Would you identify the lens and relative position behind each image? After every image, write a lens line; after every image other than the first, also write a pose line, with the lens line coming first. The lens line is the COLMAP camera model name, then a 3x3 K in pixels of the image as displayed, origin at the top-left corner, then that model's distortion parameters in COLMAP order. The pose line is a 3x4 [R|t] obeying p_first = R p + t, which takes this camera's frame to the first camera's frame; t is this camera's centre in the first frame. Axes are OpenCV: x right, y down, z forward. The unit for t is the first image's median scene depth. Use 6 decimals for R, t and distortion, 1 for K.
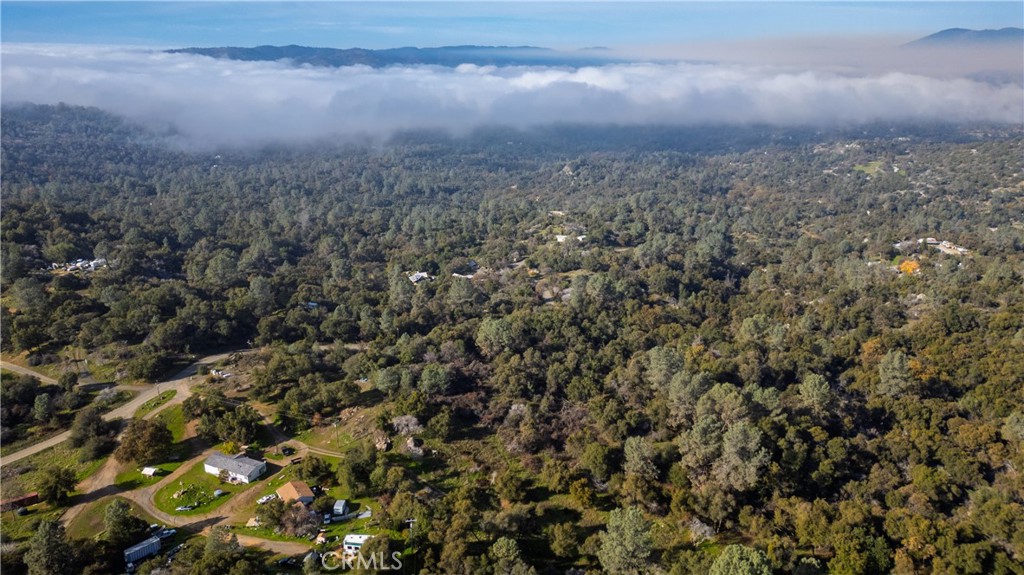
lens RADIAL K [[712.6, 0, 512.0], [0, 712.6, 287.5], [0, 0, 1]] dist [0.082217, -0.078550]
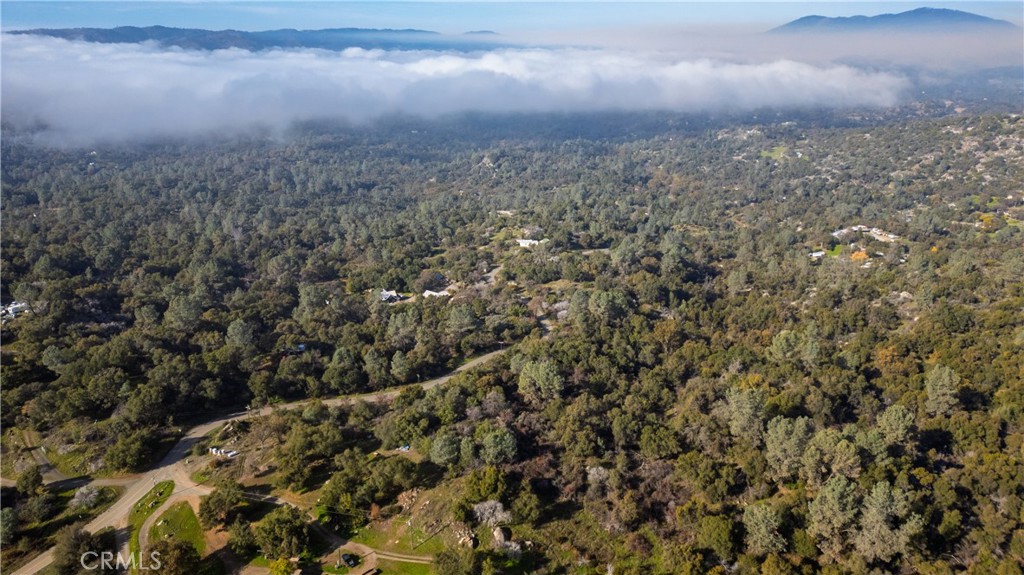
lens RADIAL K [[712.6, 0, 512.0], [0, 712.6, 287.5], [0, 0, 1]] dist [0.082217, -0.078550]
pose [[0.988111, -0.047496, 0.146222, -0.101319], [0.044469, 0.998725, 0.023902, -0.038576], [-0.147170, -0.017115, 0.988963, 0.075742]]
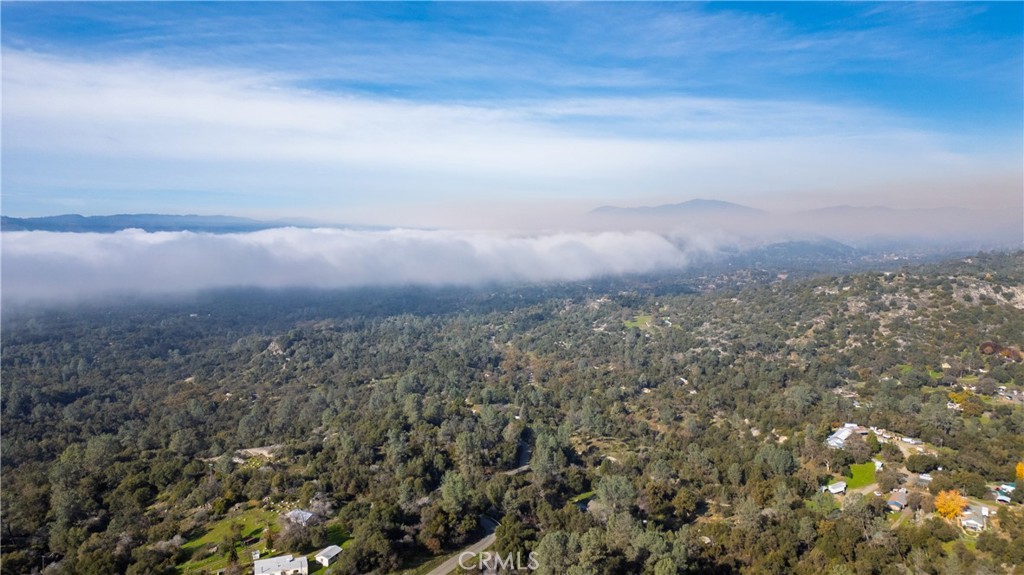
lens RADIAL K [[712.6, 0, 512.0], [0, 712.6, 287.5], [0, 0, 1]] dist [0.082217, -0.078550]
pose [[0.921319, -0.035696, 0.387165, 0.055368], [0.122725, 0.971569, -0.202465, -0.134609], [-0.368931, 0.234050, 0.899506, 0.709238]]
